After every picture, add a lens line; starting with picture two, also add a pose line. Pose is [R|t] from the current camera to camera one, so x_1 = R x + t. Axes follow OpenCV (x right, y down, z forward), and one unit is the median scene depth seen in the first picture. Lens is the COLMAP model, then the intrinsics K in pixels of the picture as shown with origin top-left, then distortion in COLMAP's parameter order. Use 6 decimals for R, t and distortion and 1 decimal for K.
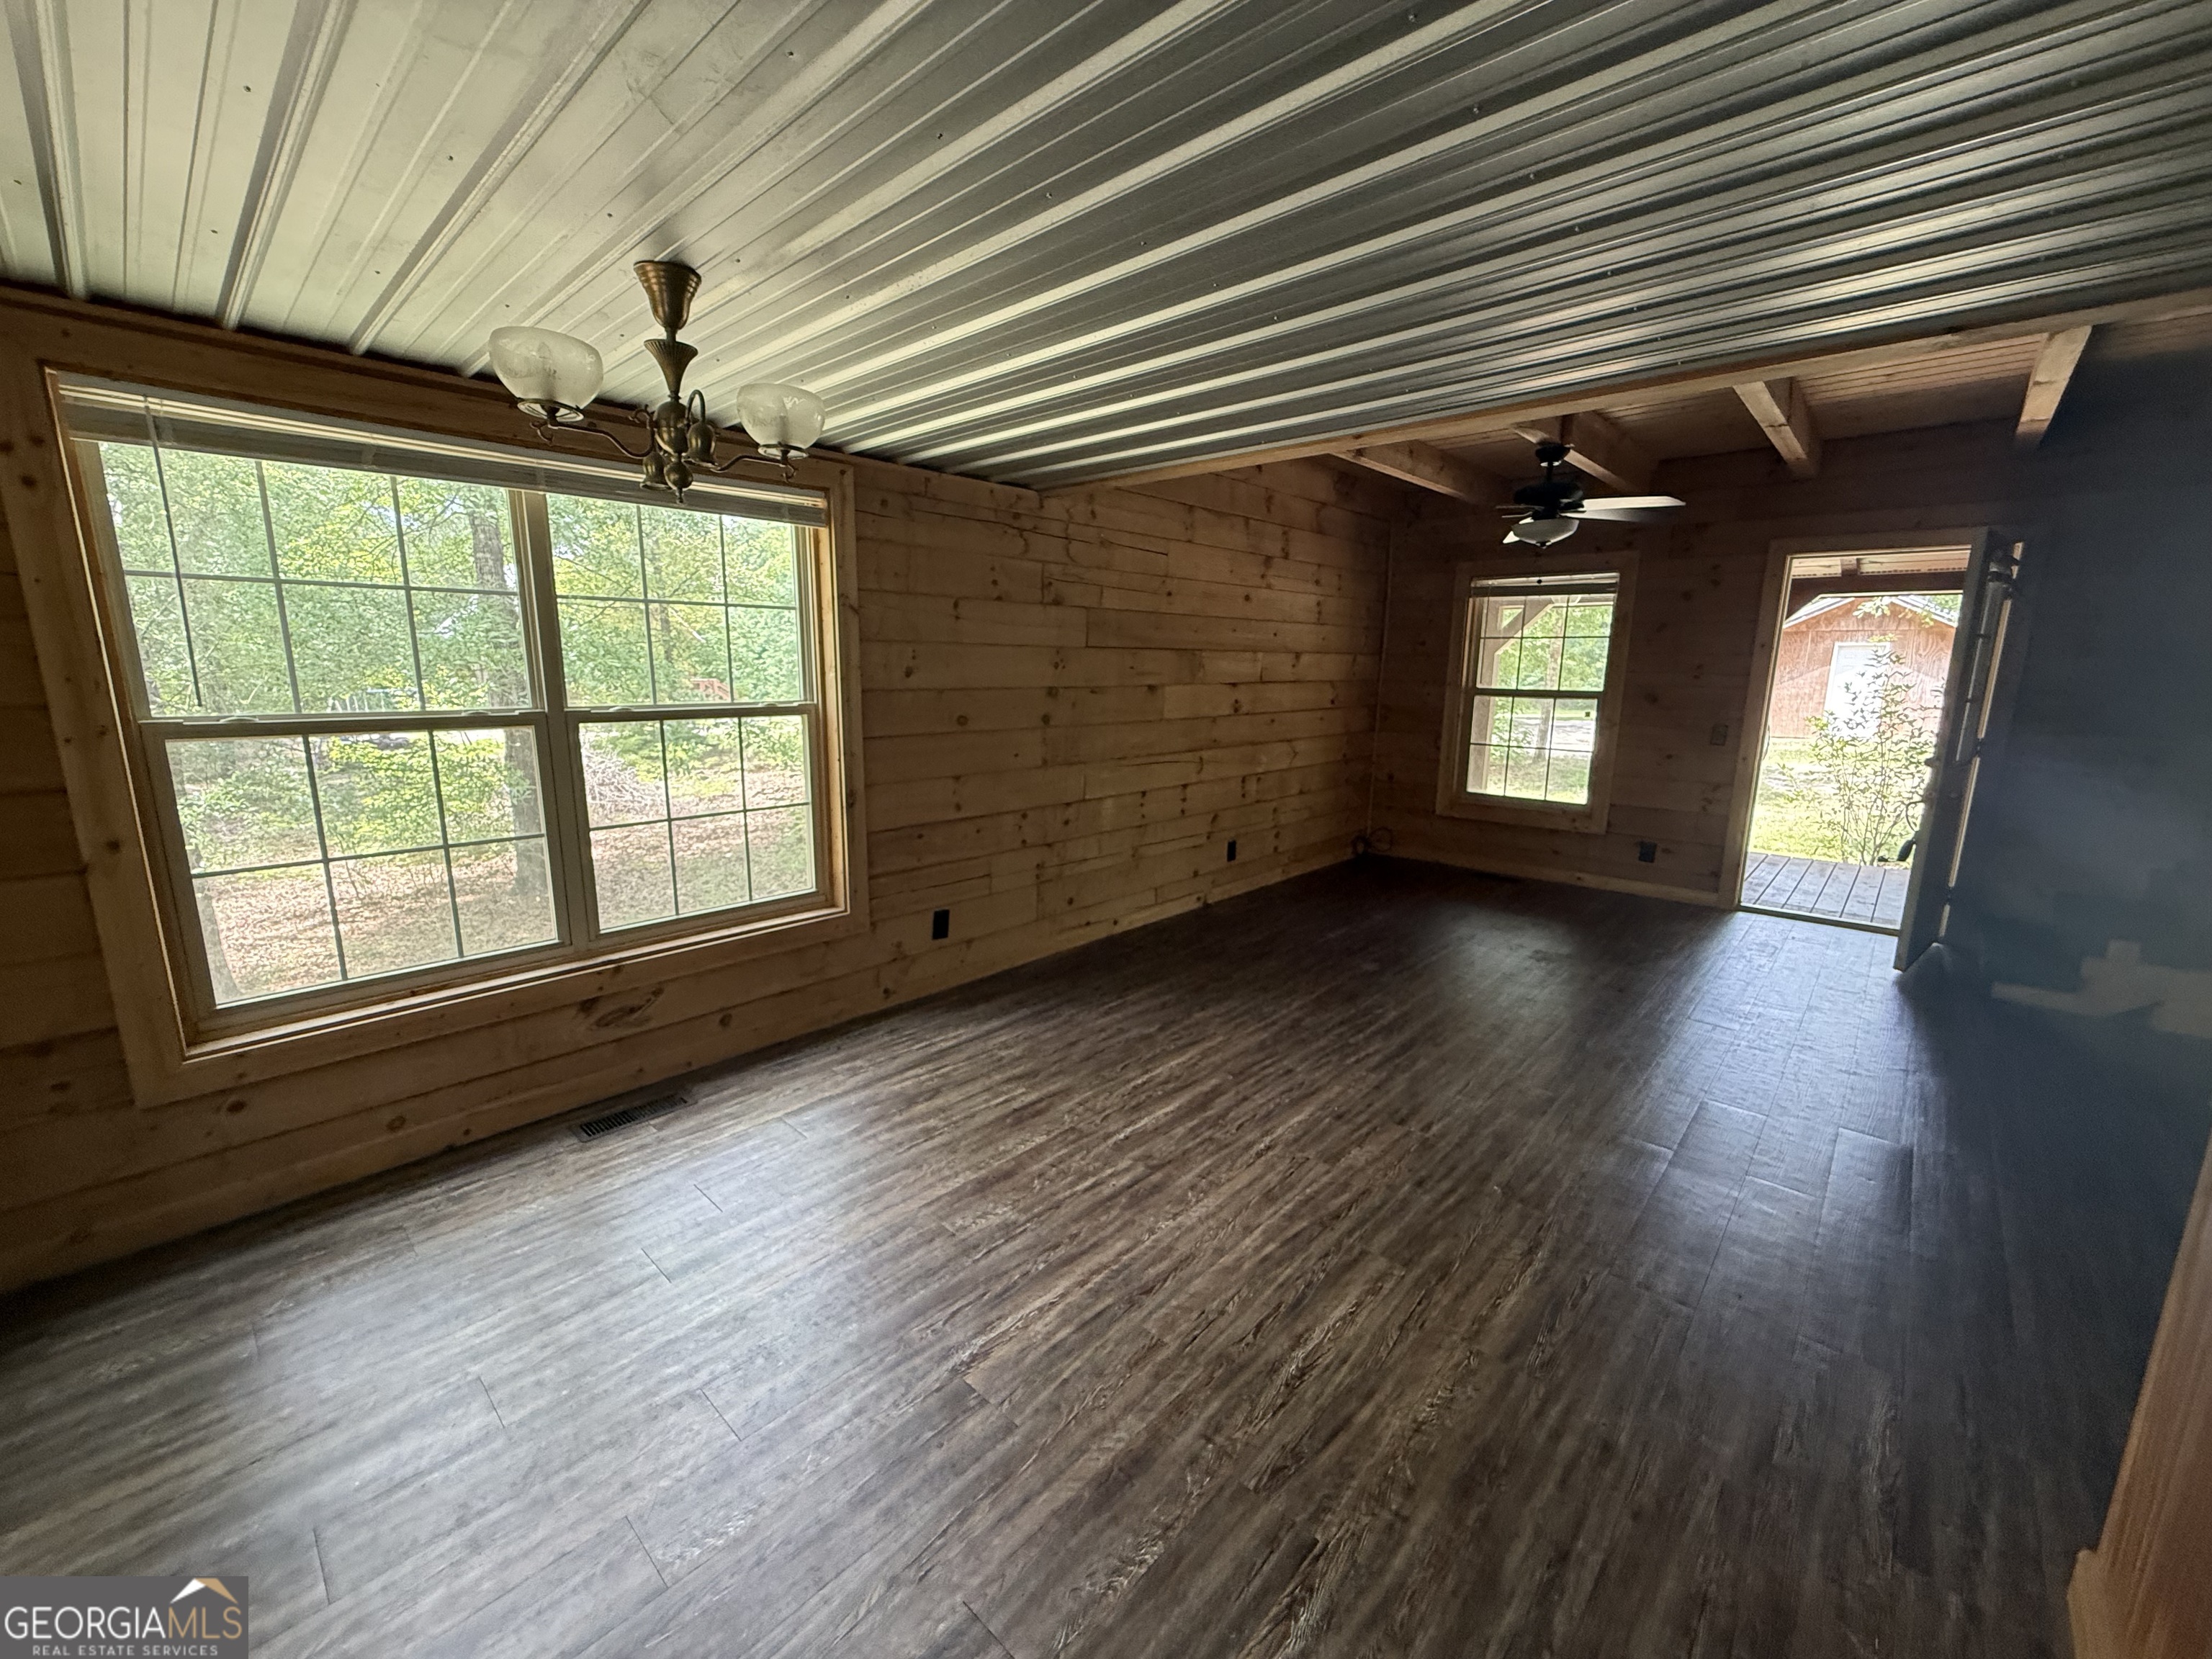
lens RADIAL K [[875.8, 0, 1121.4], [0, 875.8, 835.0], [0, 0, 1]] dist [0.001304, -0.000444]
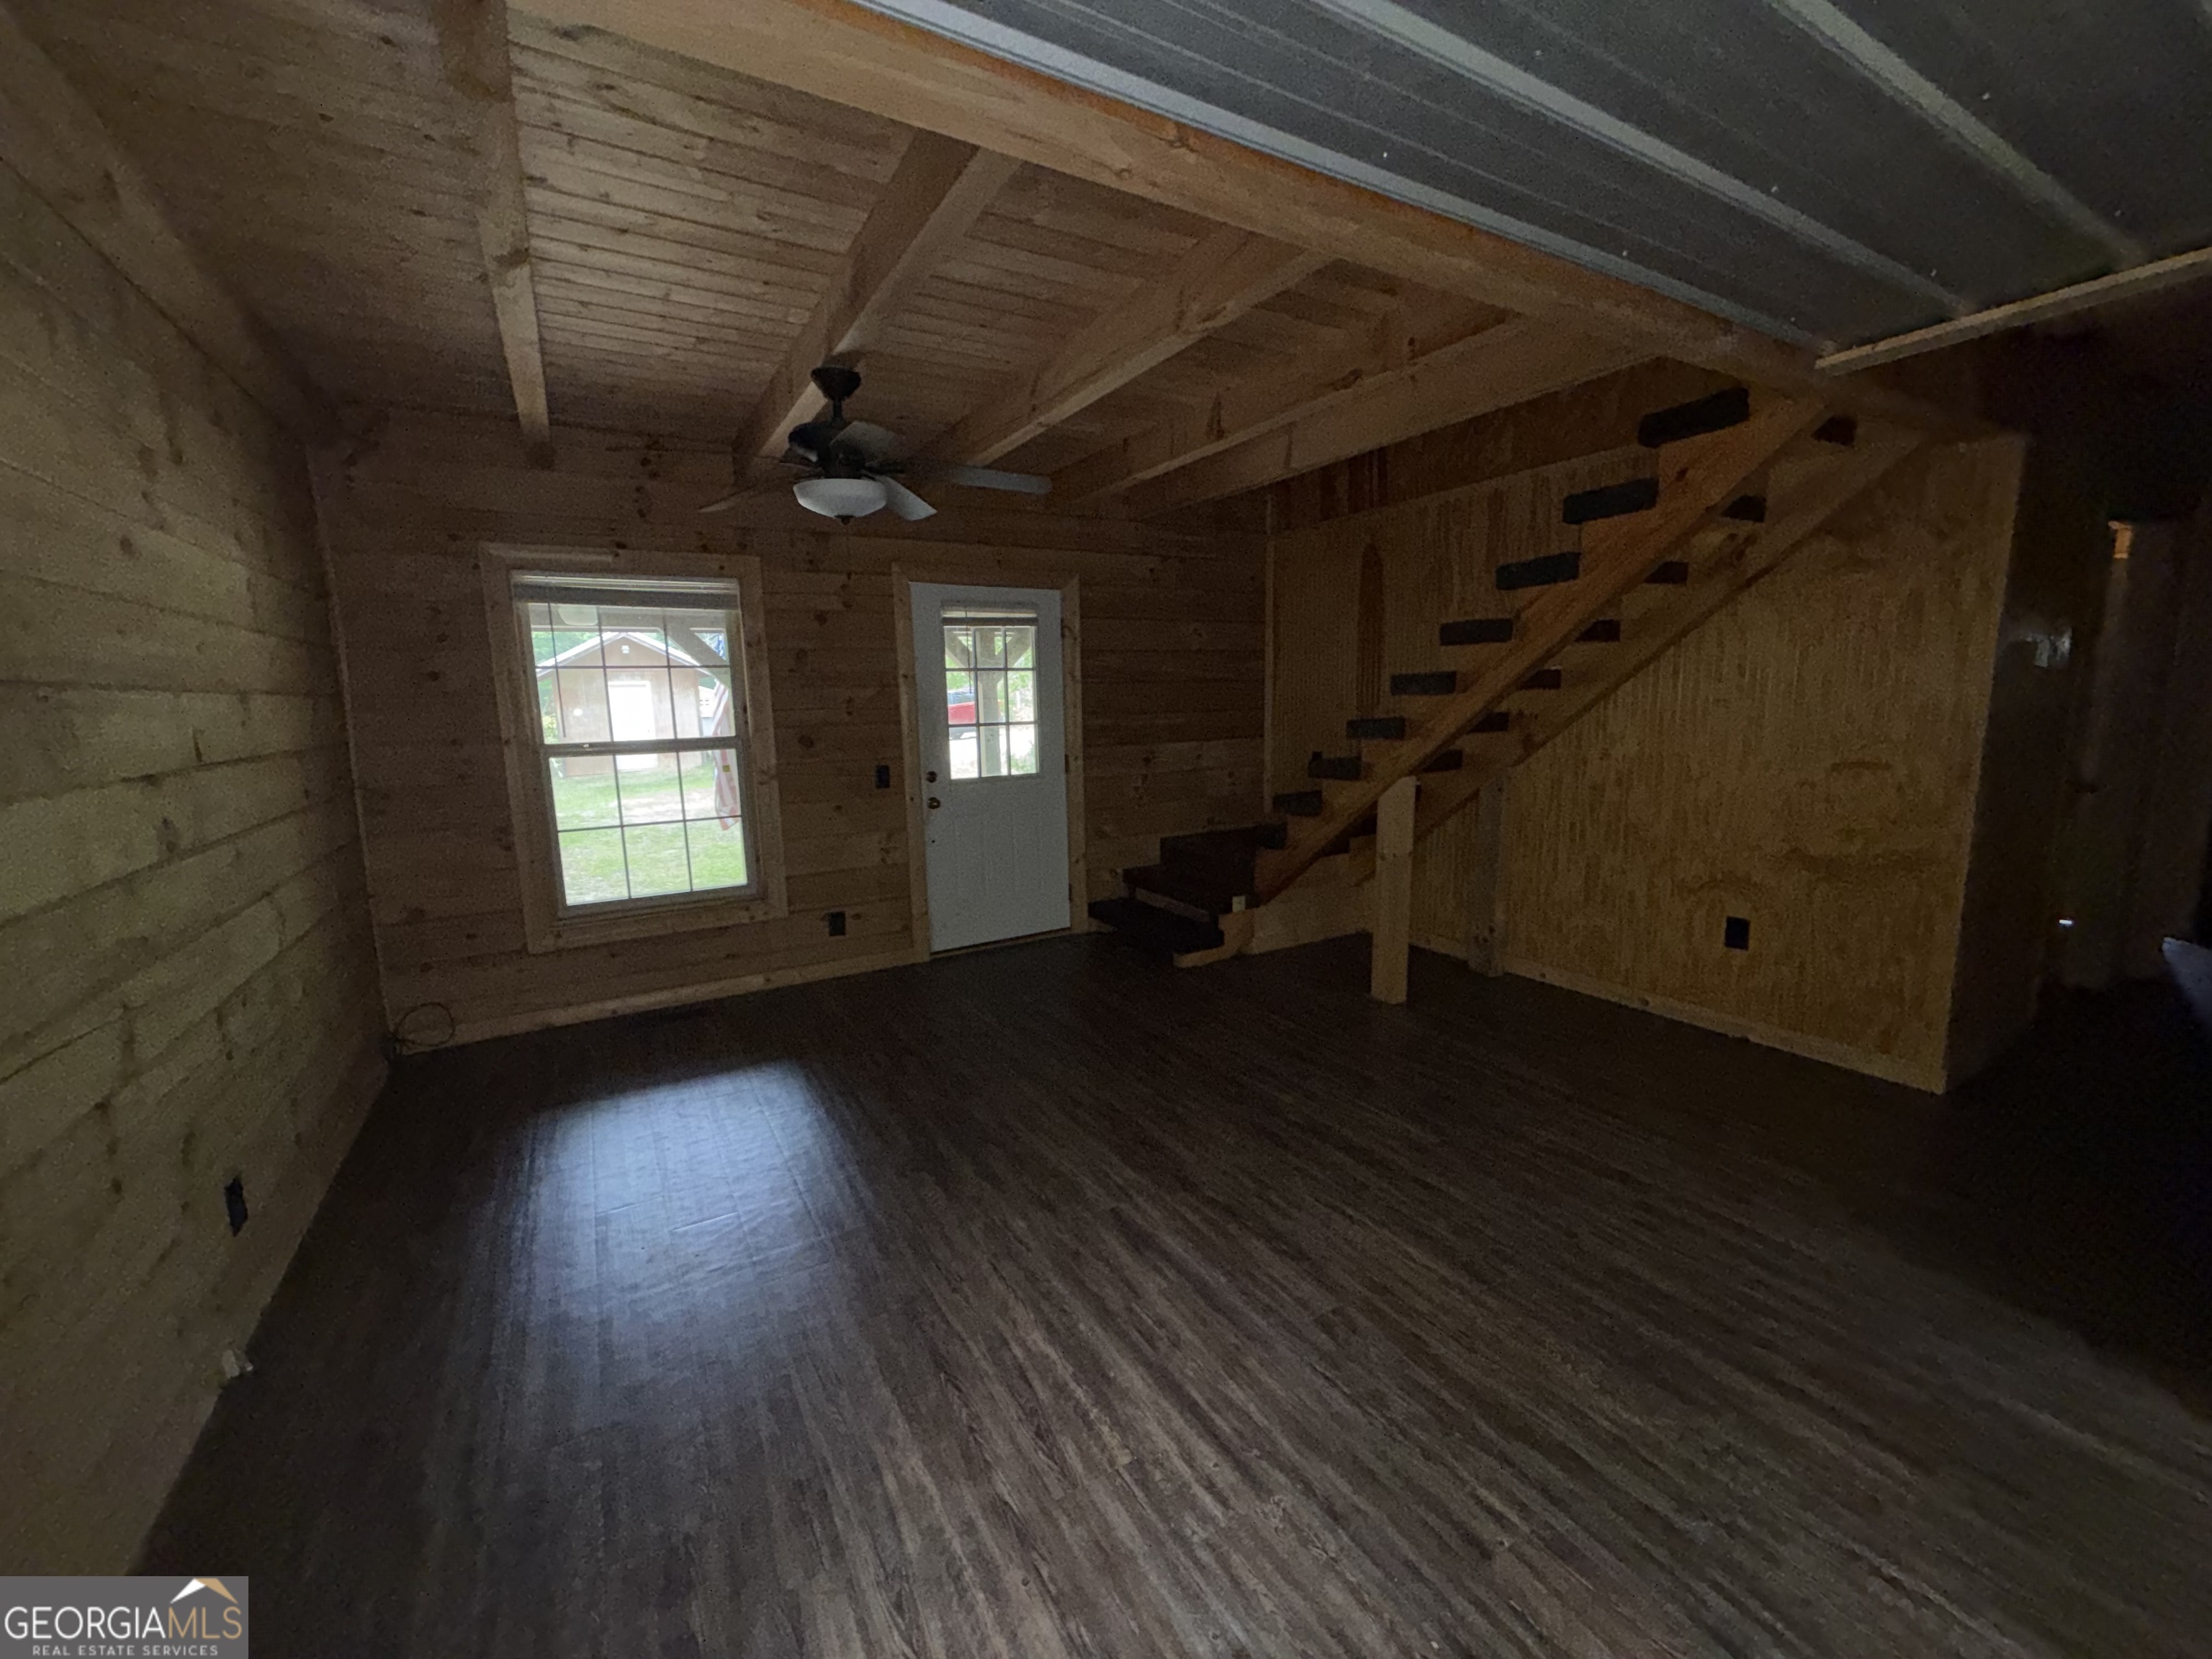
lens RADIAL K [[875.8, 0, 1098.1], [0, 875.8, 835.1], [0, 0, 1]] dist [0.001304, -0.000444]
pose [[0.307925, -0.167011, 0.936637, -0.092482], [0.209039, 0.972292, 0.104646, -0.101612], [-0.928162, 0.163571, 0.334305, 0.498685]]
